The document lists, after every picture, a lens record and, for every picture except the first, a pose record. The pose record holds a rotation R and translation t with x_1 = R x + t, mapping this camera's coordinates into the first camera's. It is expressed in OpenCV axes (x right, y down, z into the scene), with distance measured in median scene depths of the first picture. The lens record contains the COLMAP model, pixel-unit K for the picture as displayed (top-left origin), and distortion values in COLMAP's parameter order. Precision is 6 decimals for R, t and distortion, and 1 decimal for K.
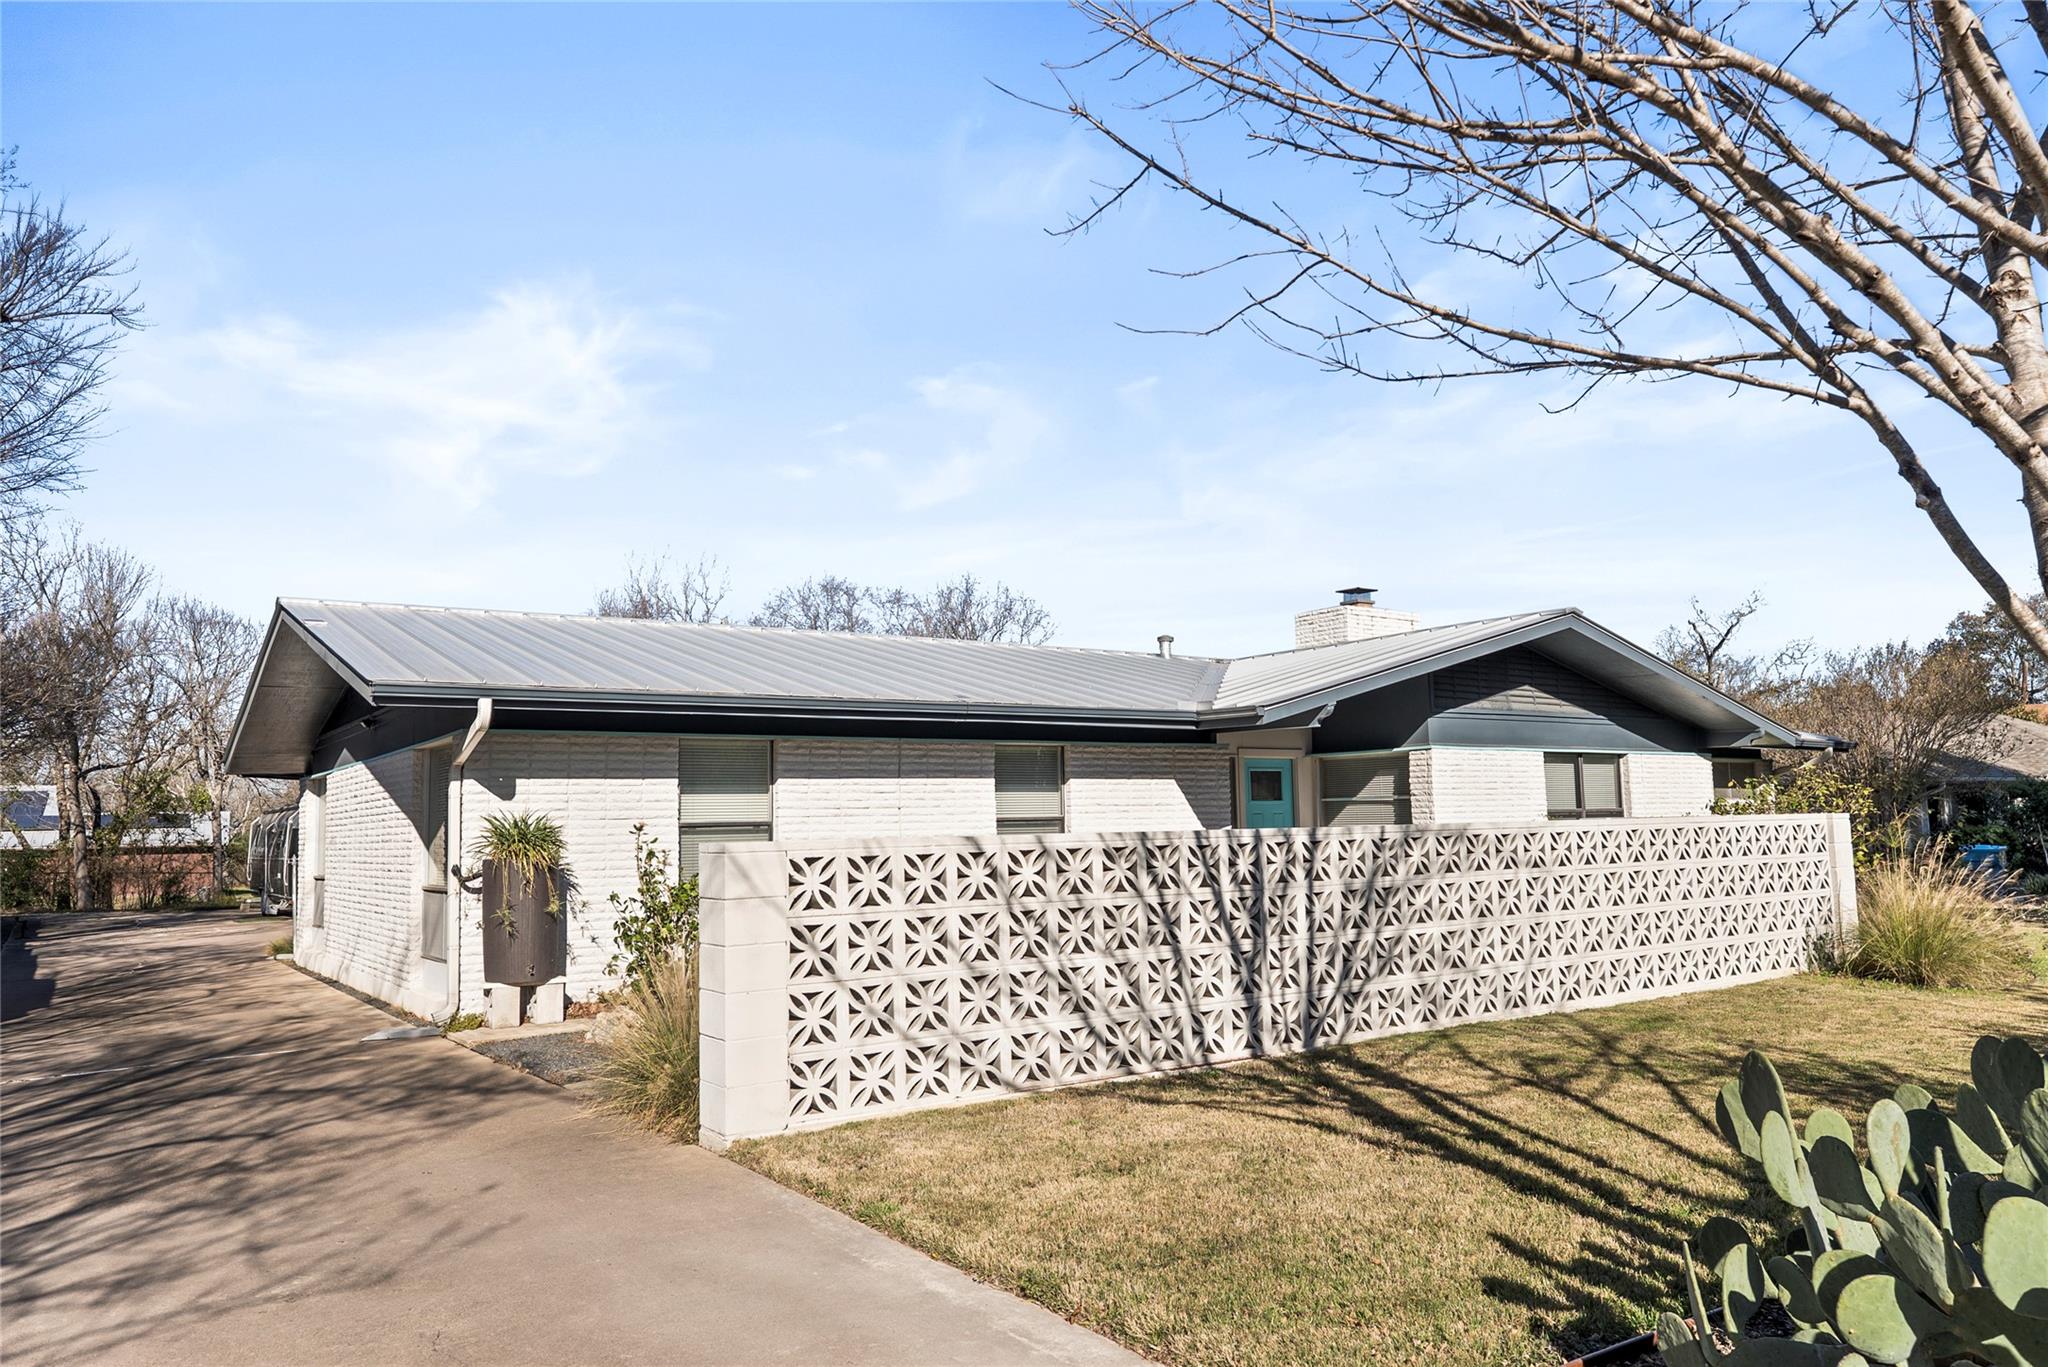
lens RADIAL K [[1422.5, 0, 1024.9], [0, 1422.5, 688.5], [0, 0, 1]] dist [-0.014249, -0.000649]
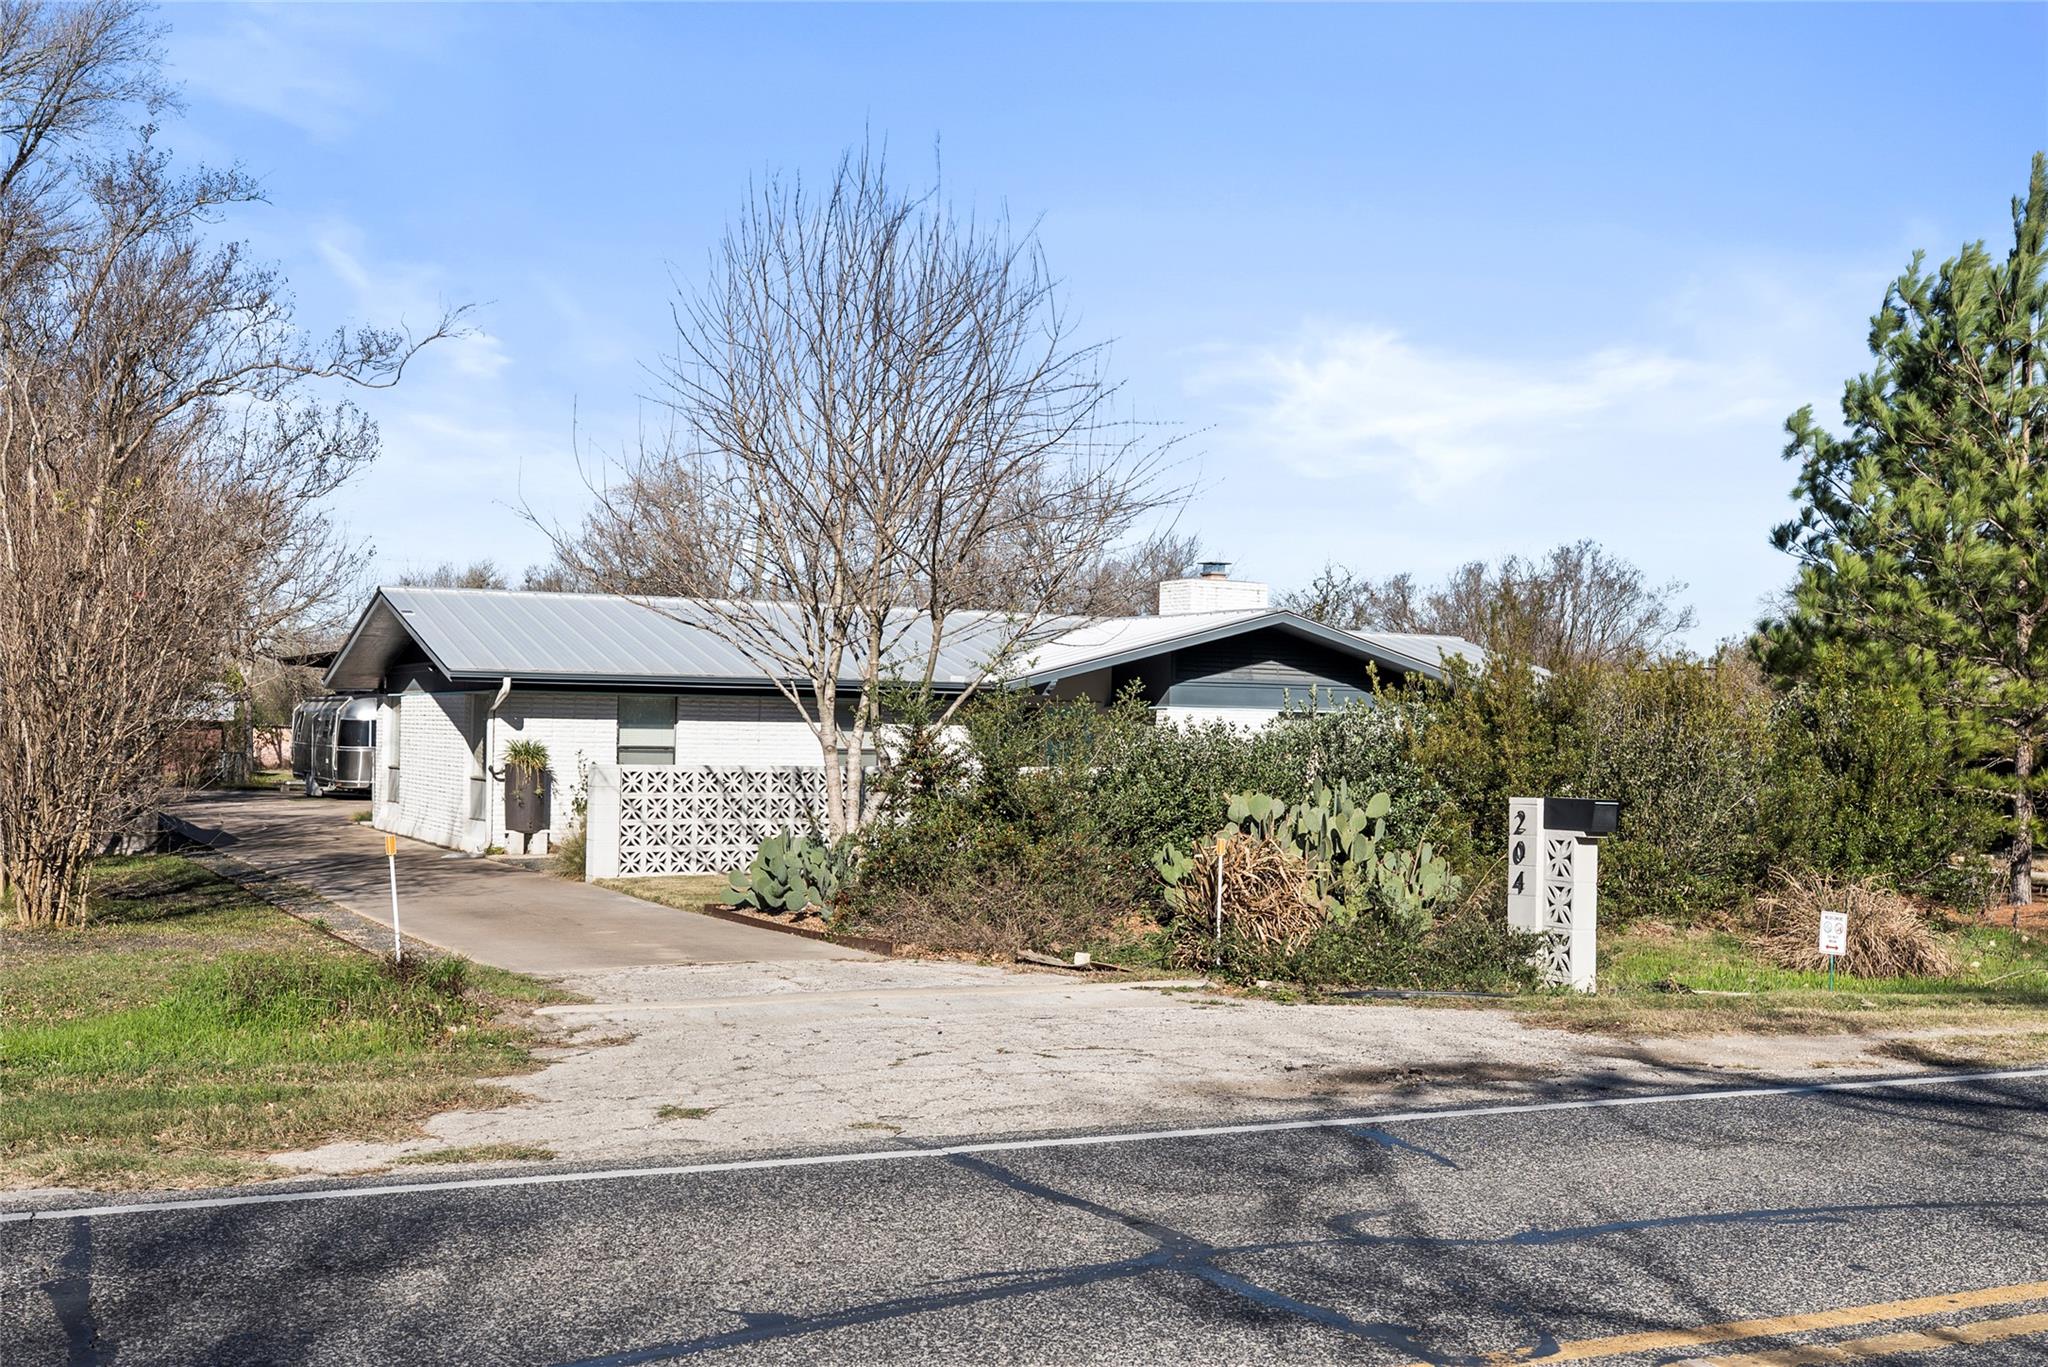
lens RADIAL K [[2070.3, 0, 1023.1], [0, 2070.3, 680.8], [0, 0, 1]] dist [0.008450, 0.000000]
pose [[0.991918, 0.037217, -0.121299, 0.610822], [-0.027705, 0.996475, 0.079182, -0.219360], [0.123818, -0.075181, 0.989453, -1.578680]]
